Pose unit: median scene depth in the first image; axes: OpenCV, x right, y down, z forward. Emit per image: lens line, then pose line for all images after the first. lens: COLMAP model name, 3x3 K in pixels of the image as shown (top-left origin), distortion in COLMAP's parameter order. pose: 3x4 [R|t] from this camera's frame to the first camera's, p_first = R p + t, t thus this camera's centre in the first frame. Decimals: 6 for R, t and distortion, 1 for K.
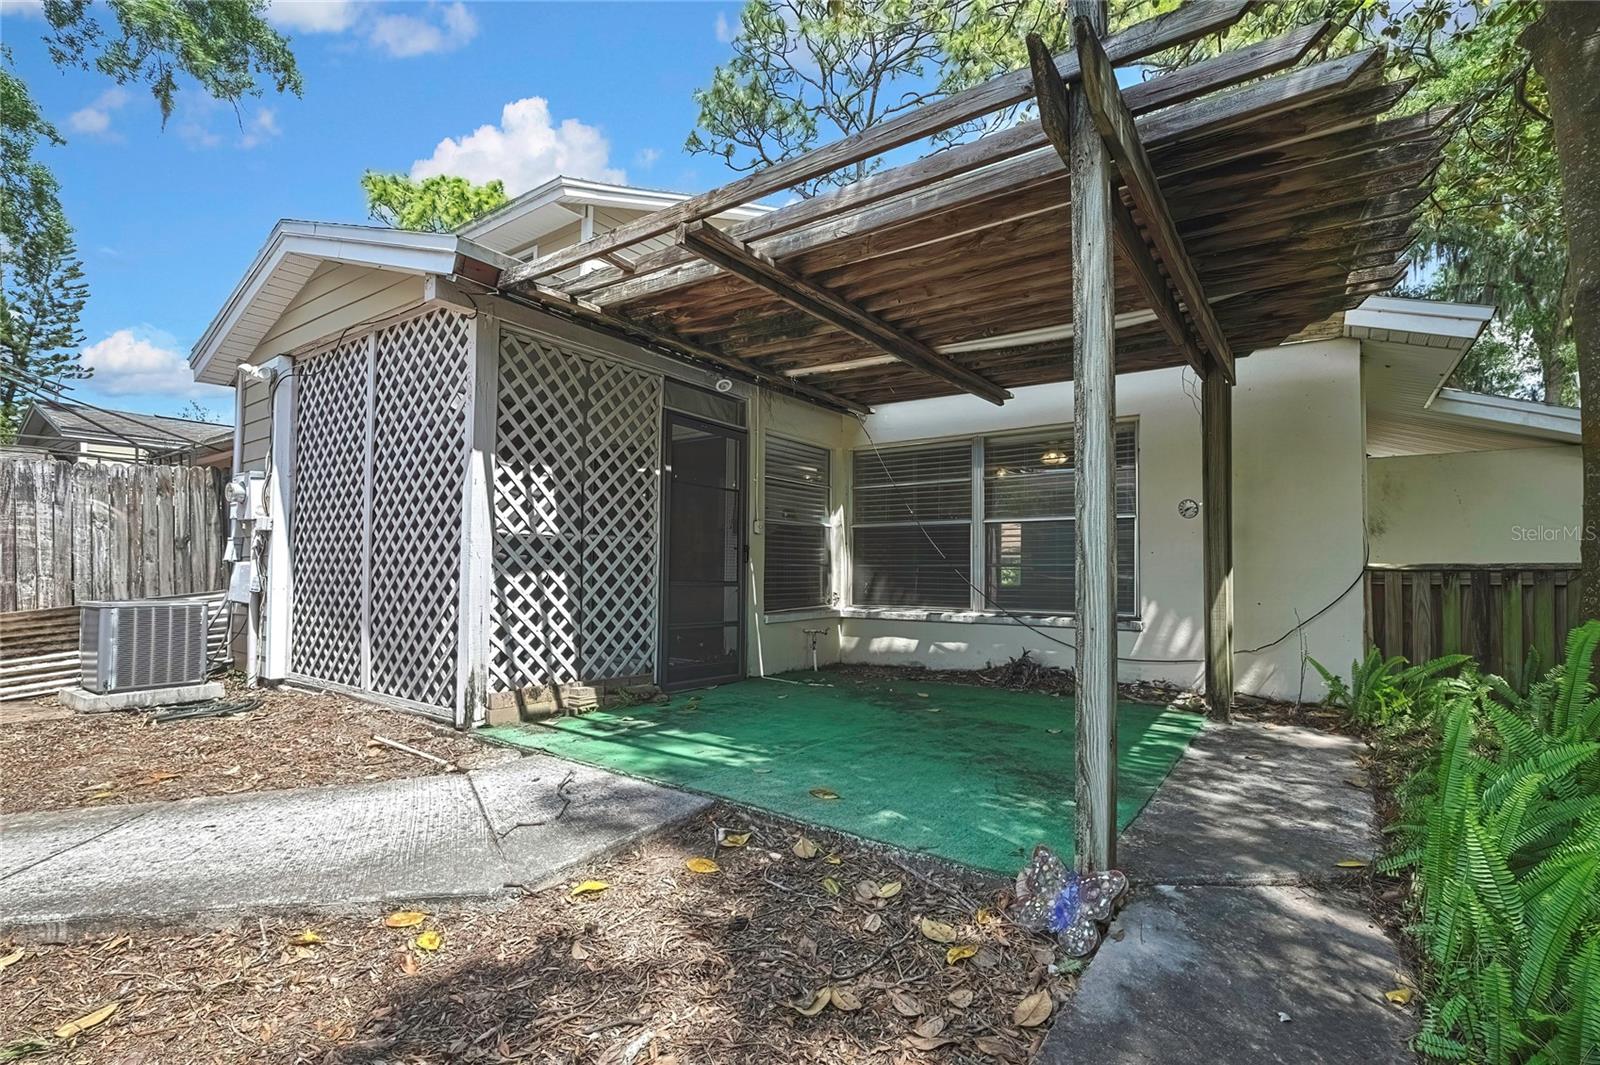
lens RADIAL K [[733.6, 0, 803.7], [0, 733.6, 552.0], [0, 0, 1]] dist [-0.001889, -0.000423]
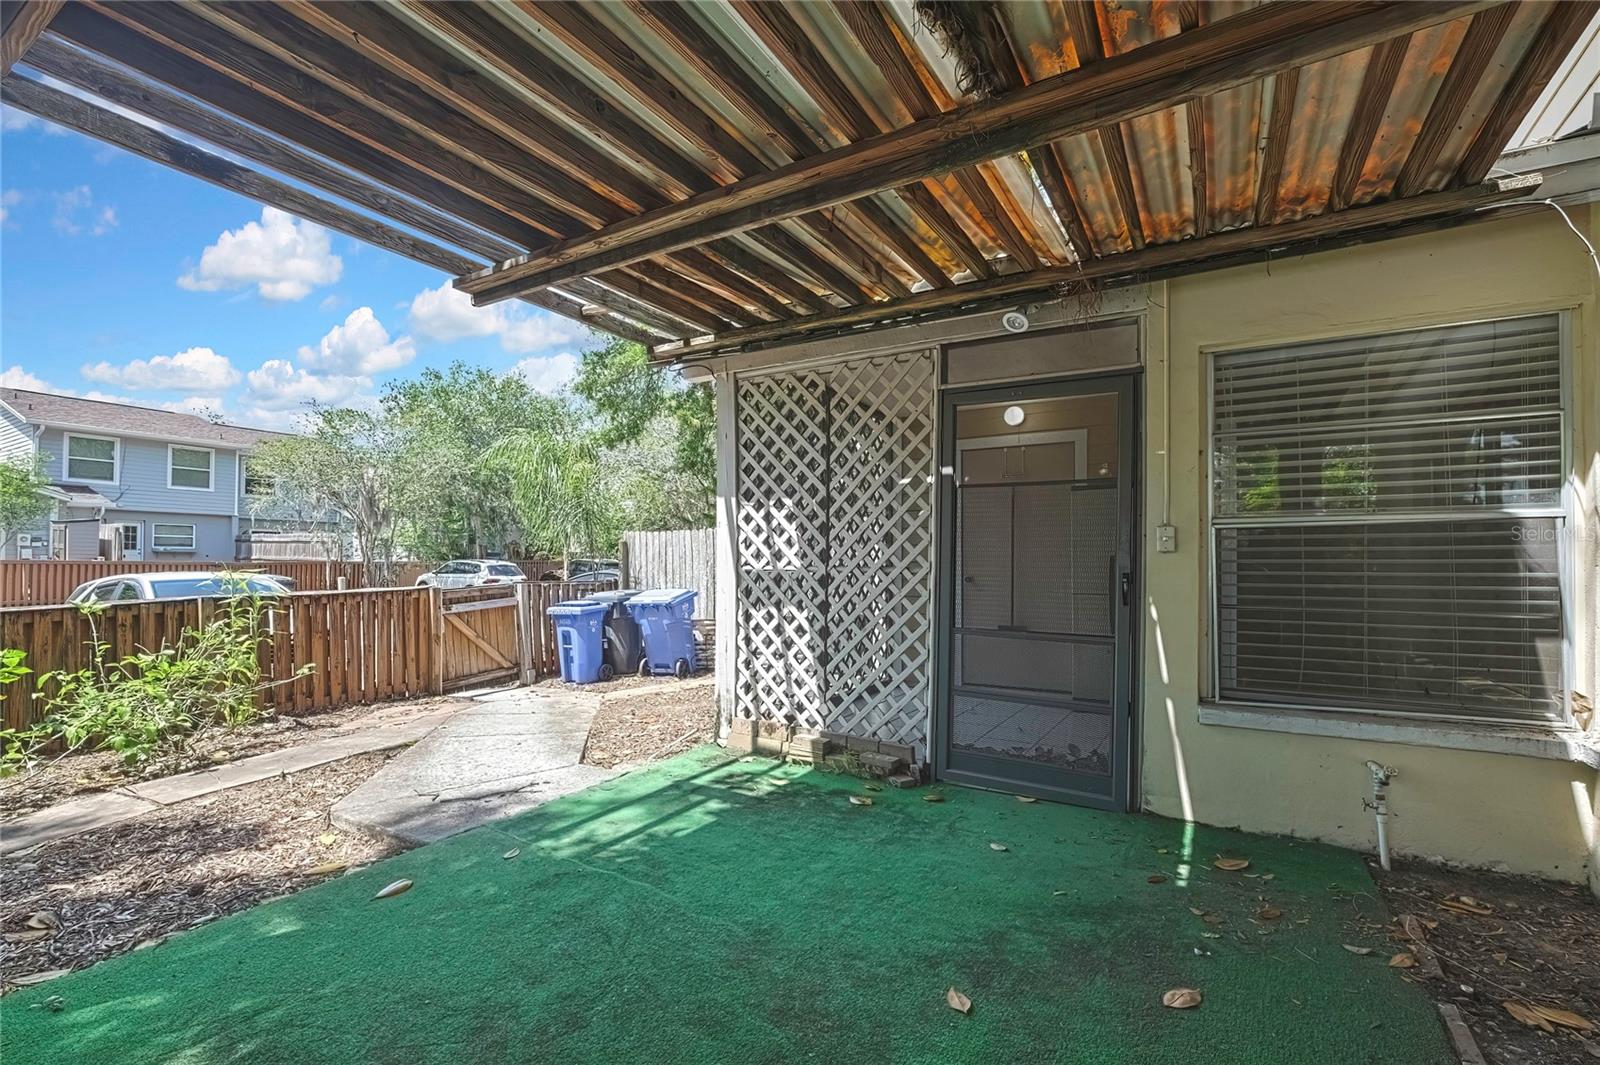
lens RADIAL K [[706.6, 0, 774.7], [0, 706.6, 566.7], [0, 0, 1]] dist [-0.002731, -0.000012]
pose [[0.065838, -0.010566, -0.997774, 0.598685], [0.019002, 0.999776, -0.009333, -0.019825], [0.997649, -0.018345, 0.066024, 0.947566]]
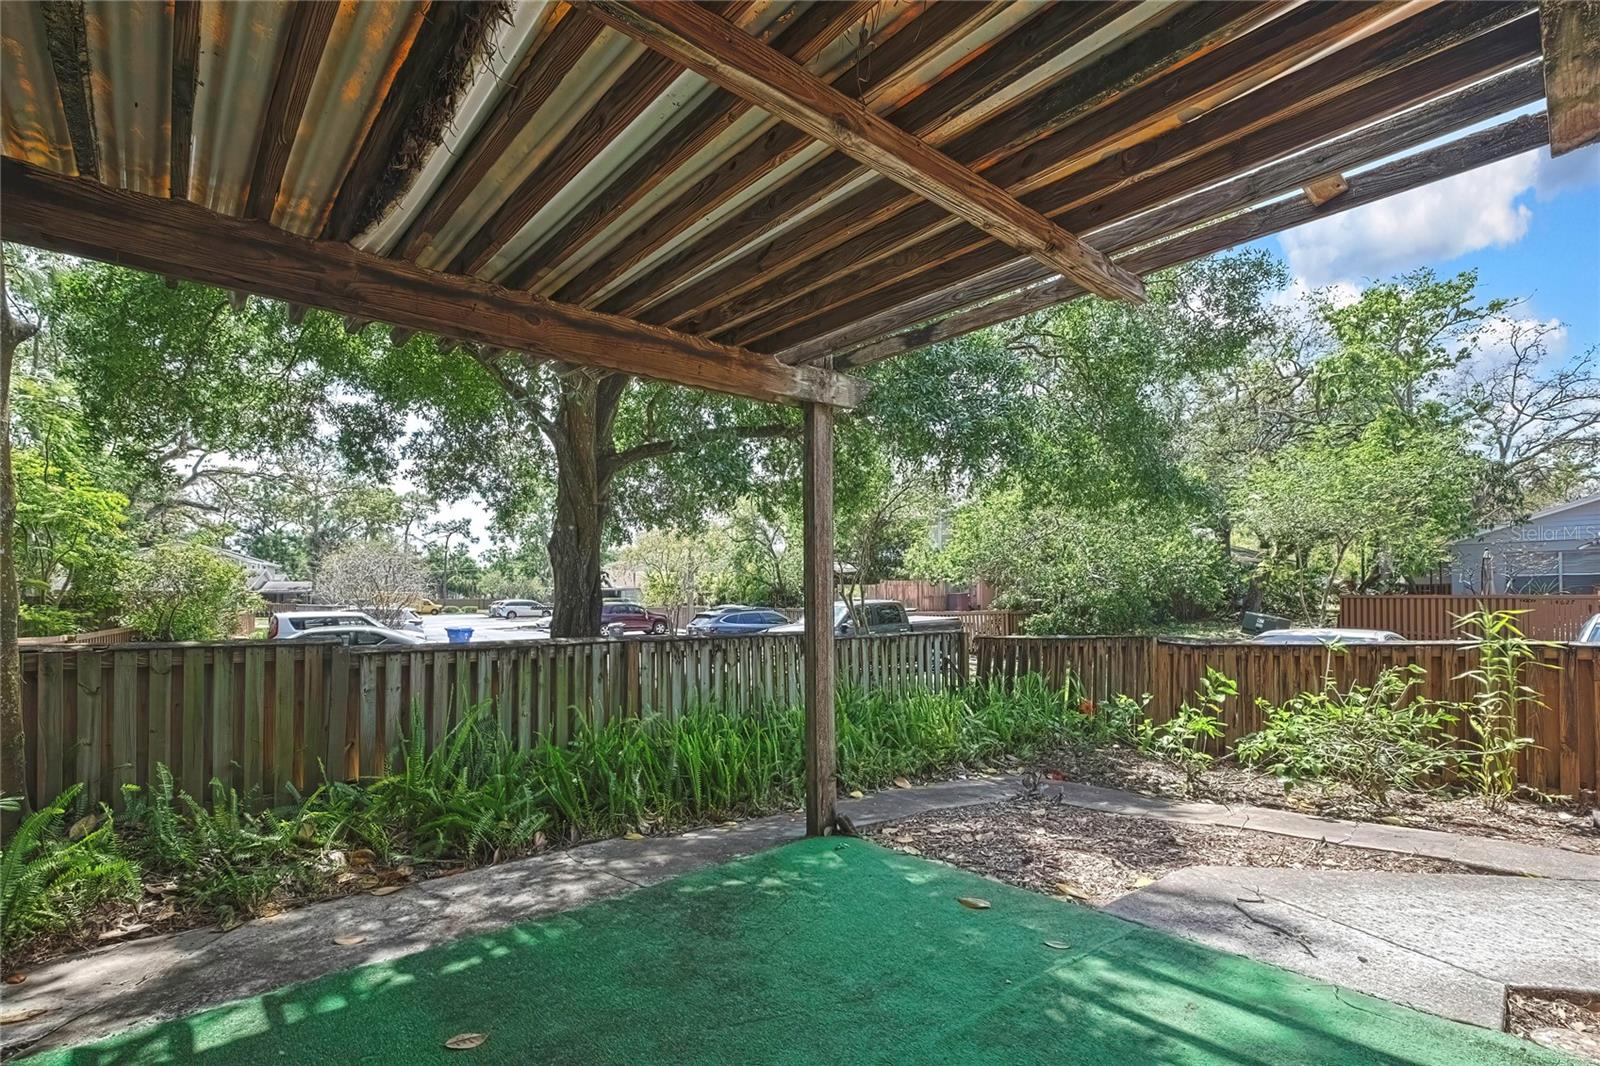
lens RADIAL K [[733.6, 0, 803.7], [0, 733.6, 552.5], [0, 0, 1]] dist [-0.001889, -0.000423]
pose [[-0.978884, 0.011554, 0.204087, 0.029223], [-0.006884, 0.995972, -0.089404, -0.026068], [-0.204298, -0.088921, -0.974862, 1.373225]]
